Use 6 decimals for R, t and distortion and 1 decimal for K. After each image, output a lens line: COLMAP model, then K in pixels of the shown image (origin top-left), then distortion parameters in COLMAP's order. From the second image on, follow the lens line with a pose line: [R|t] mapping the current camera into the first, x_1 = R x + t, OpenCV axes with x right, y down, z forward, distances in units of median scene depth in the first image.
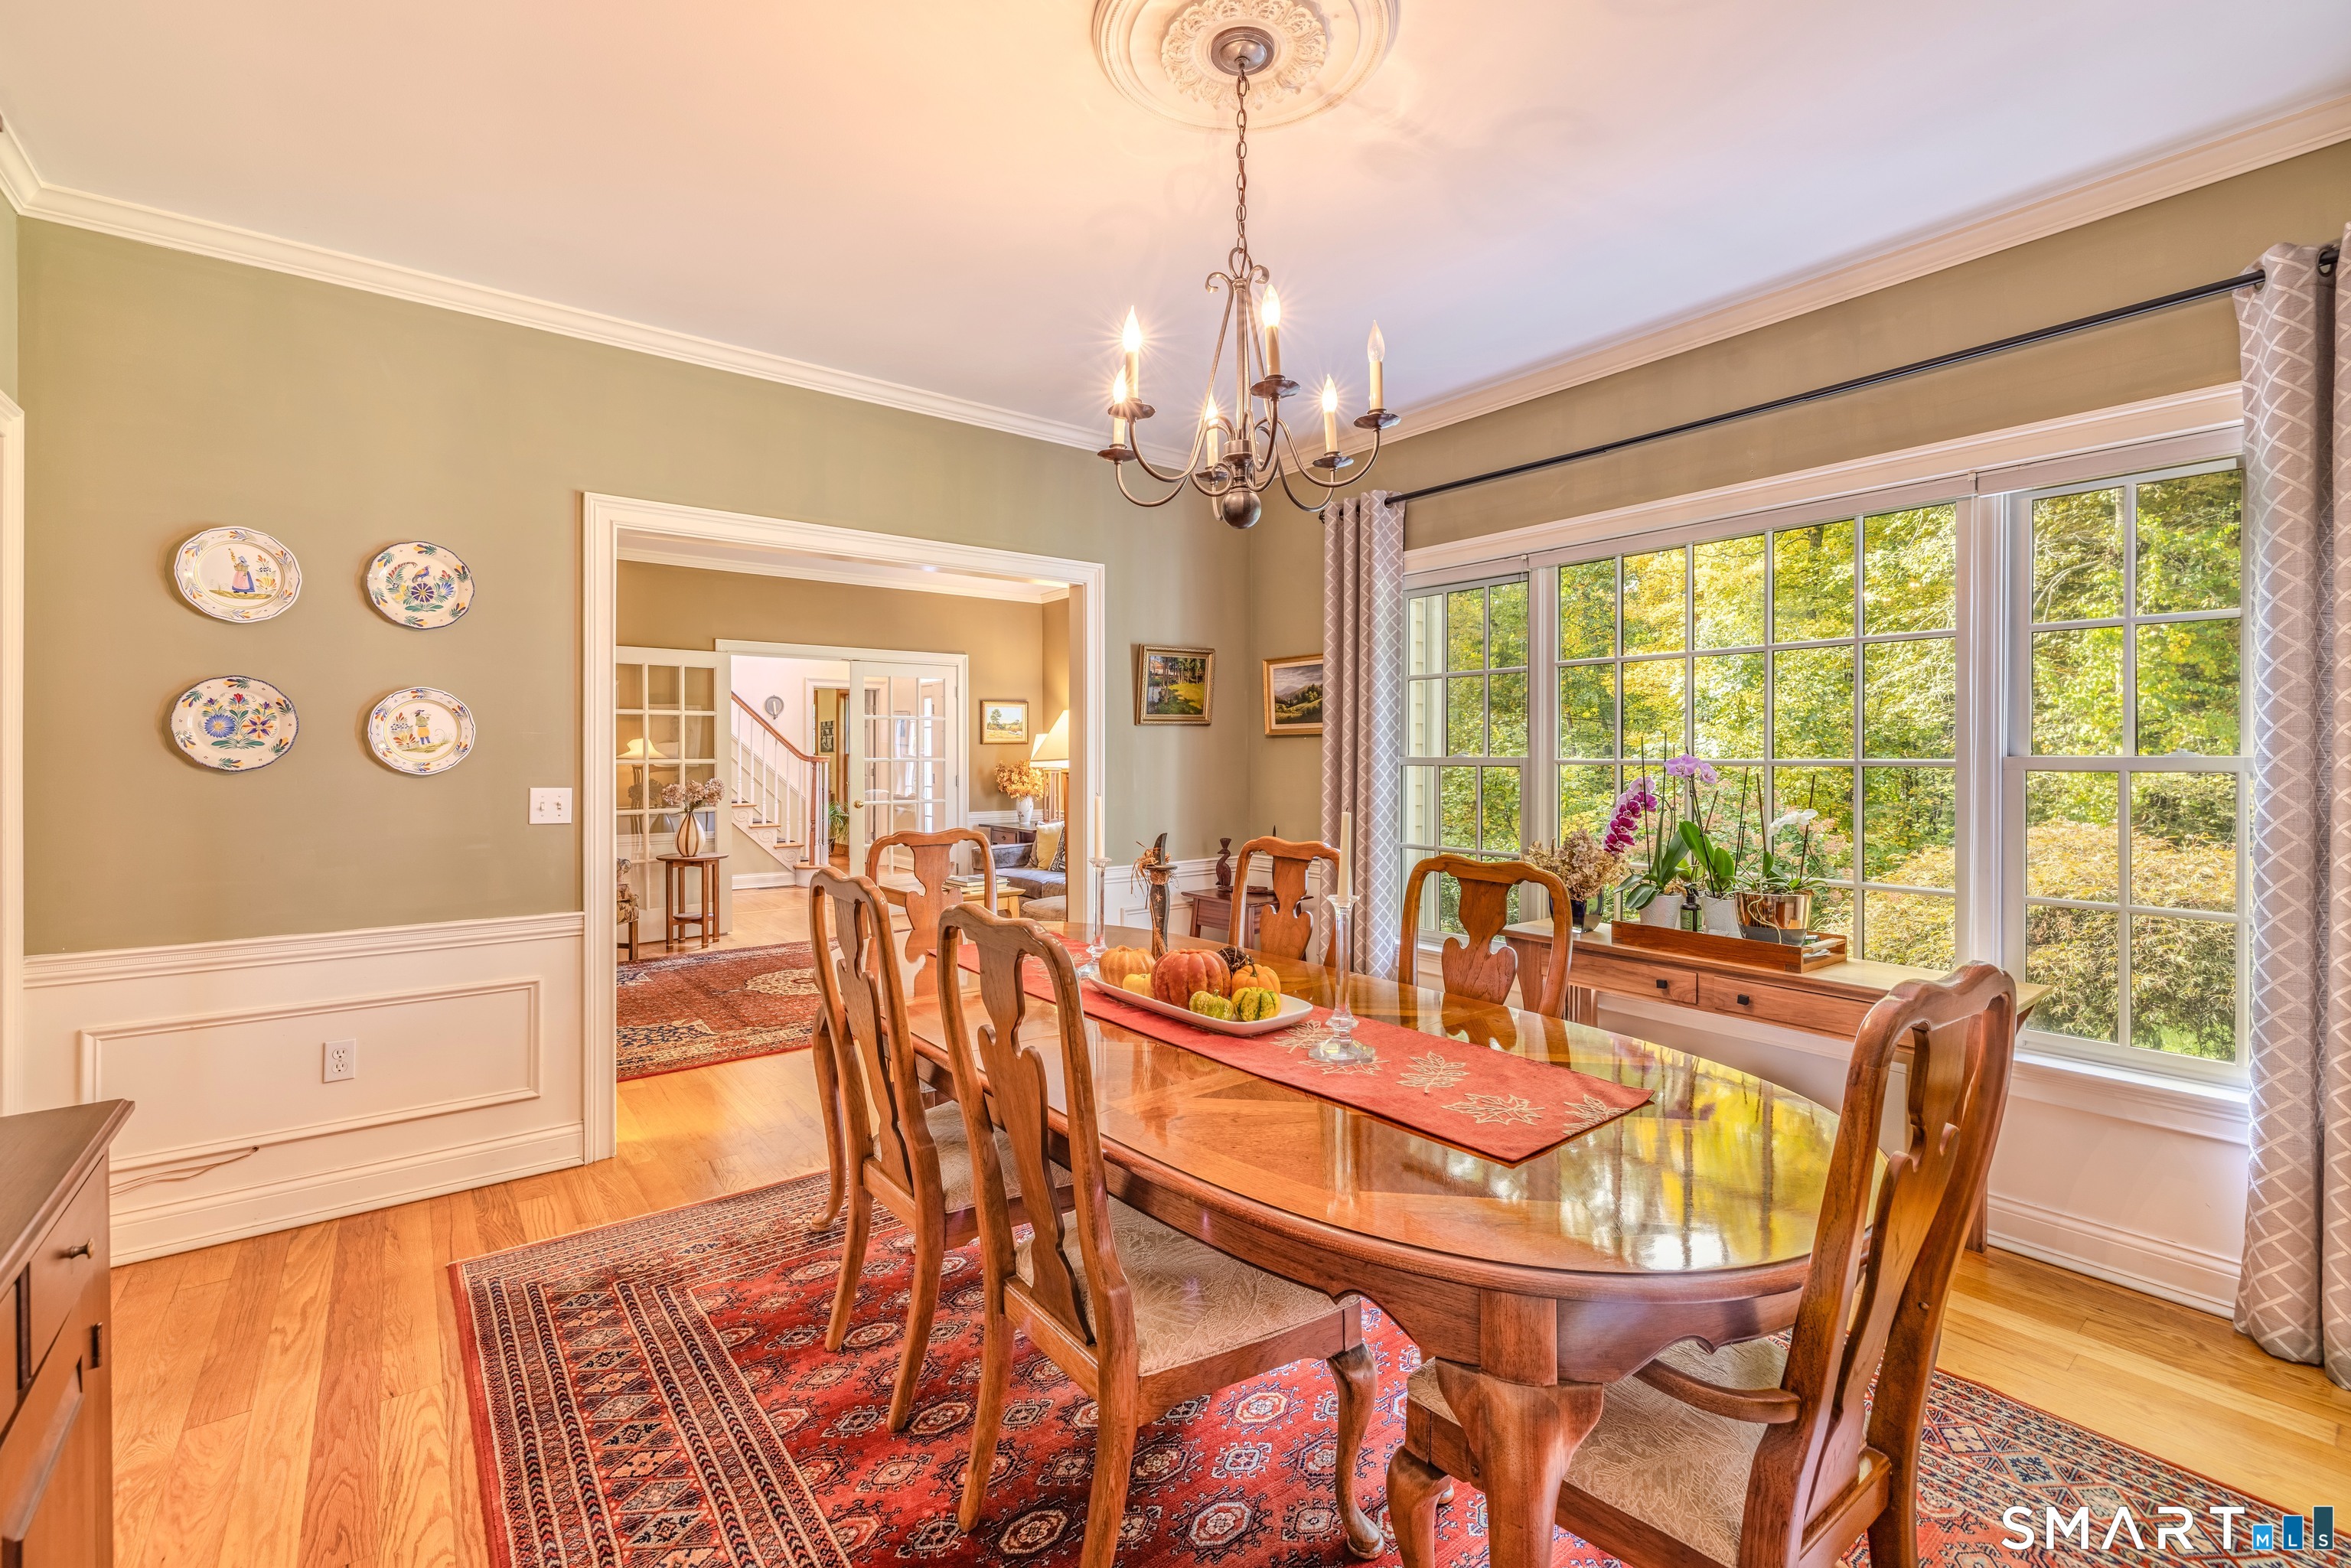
lens RADIAL K [[1015.1, 0, 1166.3], [0, 1015.1, 765.8], [0, 0, 1]] dist [-0.000569, -0.000047]
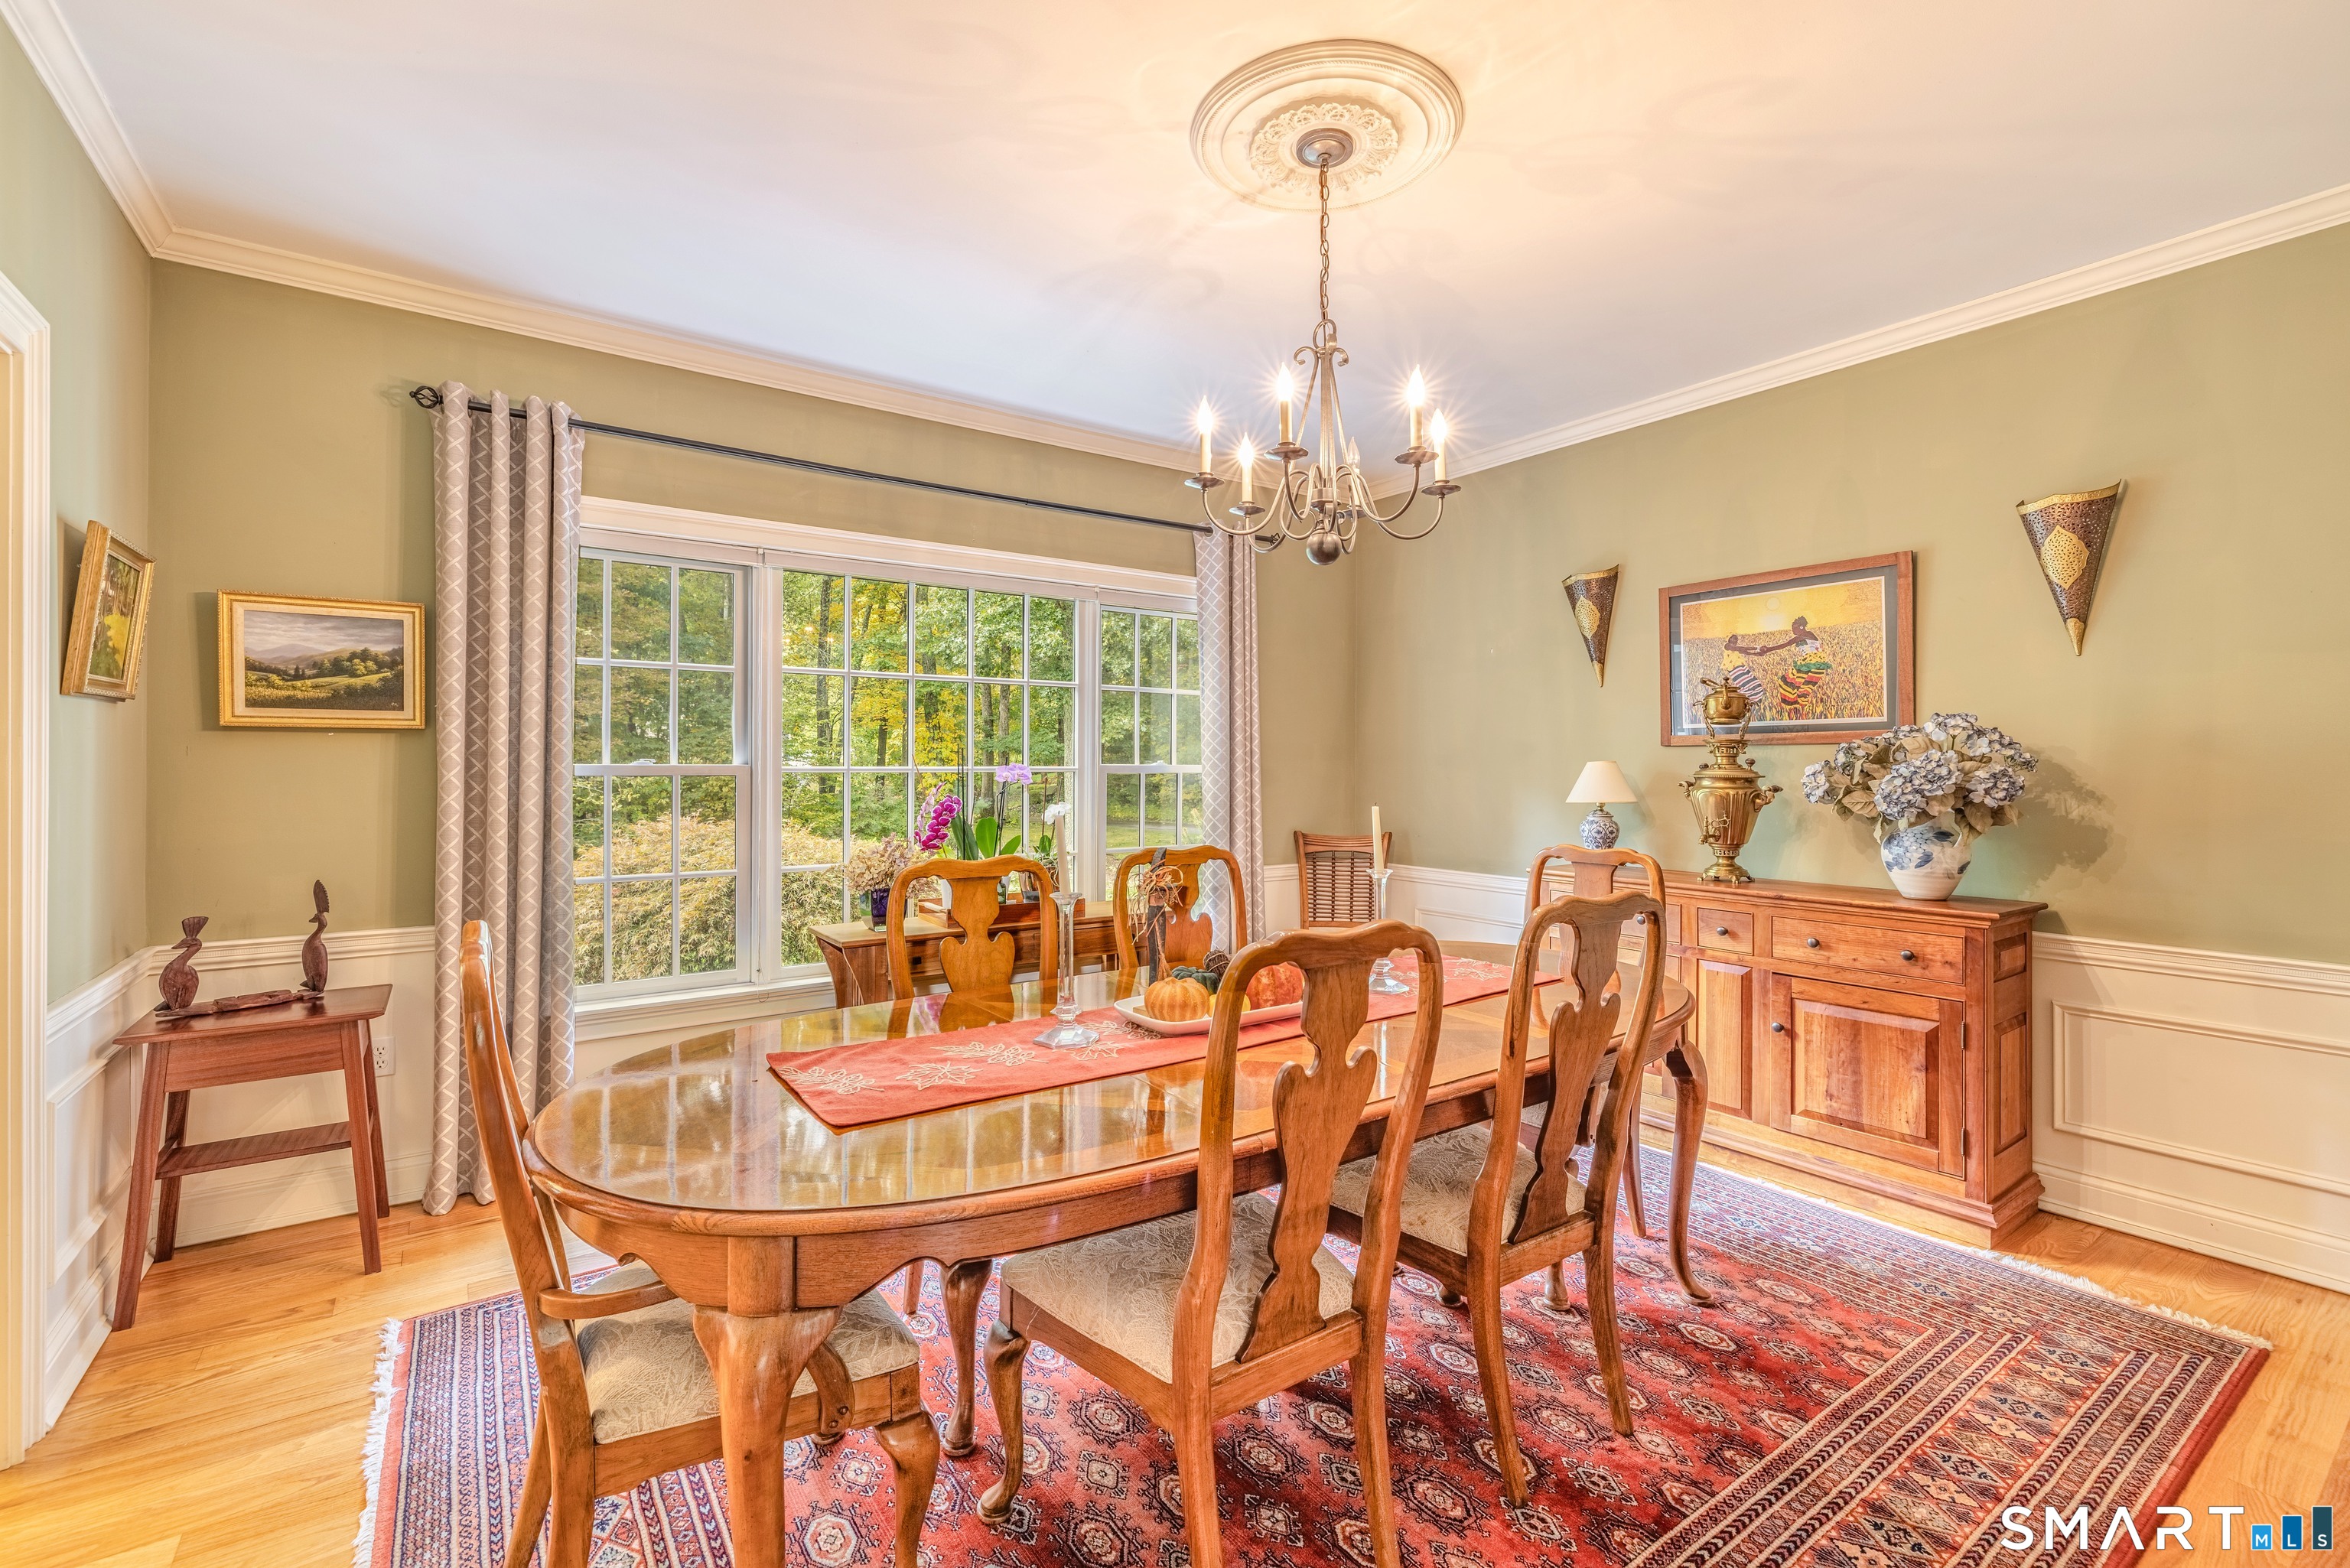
lens RADIAL K [[1014.7, 0, 1166.7], [0, 1014.7, 768.4], [0, 0, 1]] dist [-0.000569, -0.000047]
pose [[0.052059, 0.004212, 0.998635, -0.456578], [0.008005, 0.999957, -0.004635, -0.000058], [-0.998612, 0.008236, 0.052023, 0.478071]]
